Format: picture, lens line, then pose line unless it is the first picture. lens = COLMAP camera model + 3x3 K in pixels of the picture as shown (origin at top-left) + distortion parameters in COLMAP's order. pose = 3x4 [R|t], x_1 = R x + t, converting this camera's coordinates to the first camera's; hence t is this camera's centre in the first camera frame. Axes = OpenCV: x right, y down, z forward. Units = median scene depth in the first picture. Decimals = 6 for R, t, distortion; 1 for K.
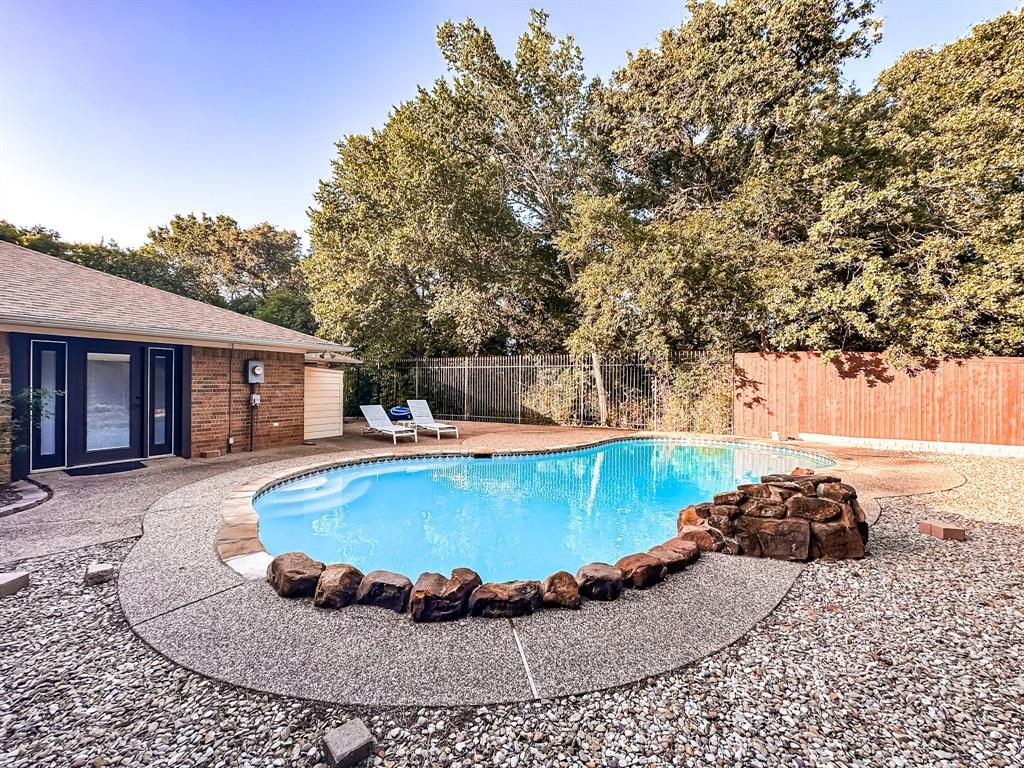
lens RADIAL K [[411.0, 0, 511.7], [0, 411.0, 383.3], [0, 0, 1]] dist [-0.013140, 0.000394]
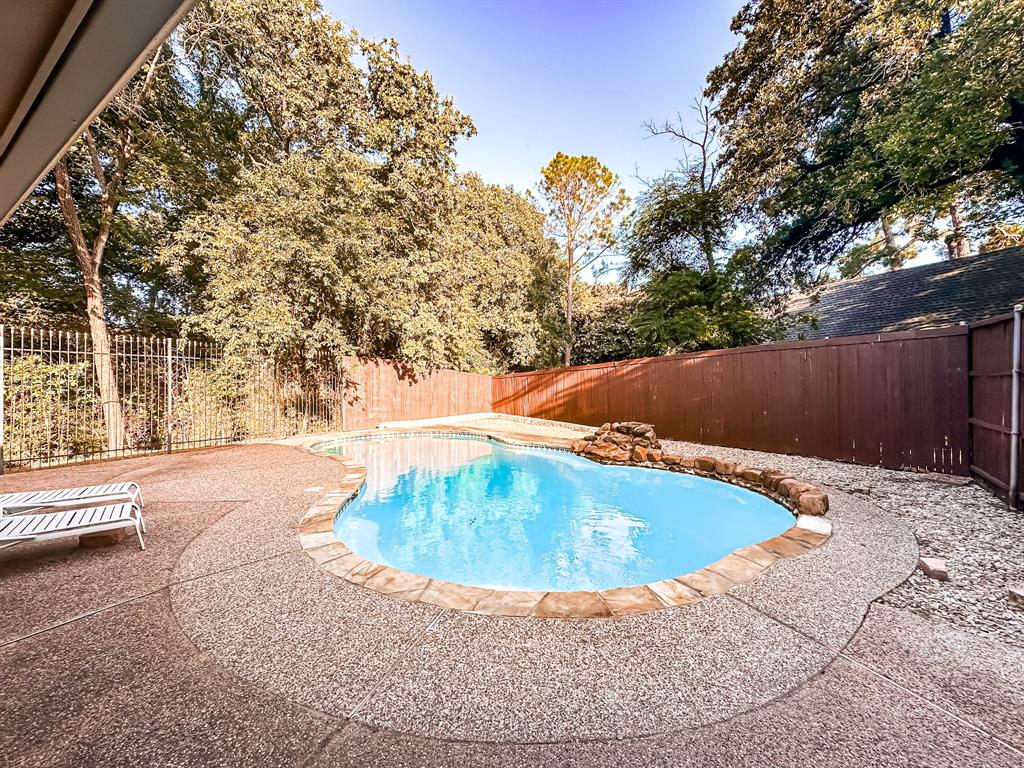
lens RADIAL K [[411.0, 0, 511.8], [0, 411.0, 382.9], [0, 0, 1]] dist [-0.013140, 0.000394]
pose [[0.039958, -0.003076, 0.999197, -0.573697], [0.000574, 0.999995, 0.003055, -0.007279], [-0.999201, 0.000452, 0.039959, 0.557720]]
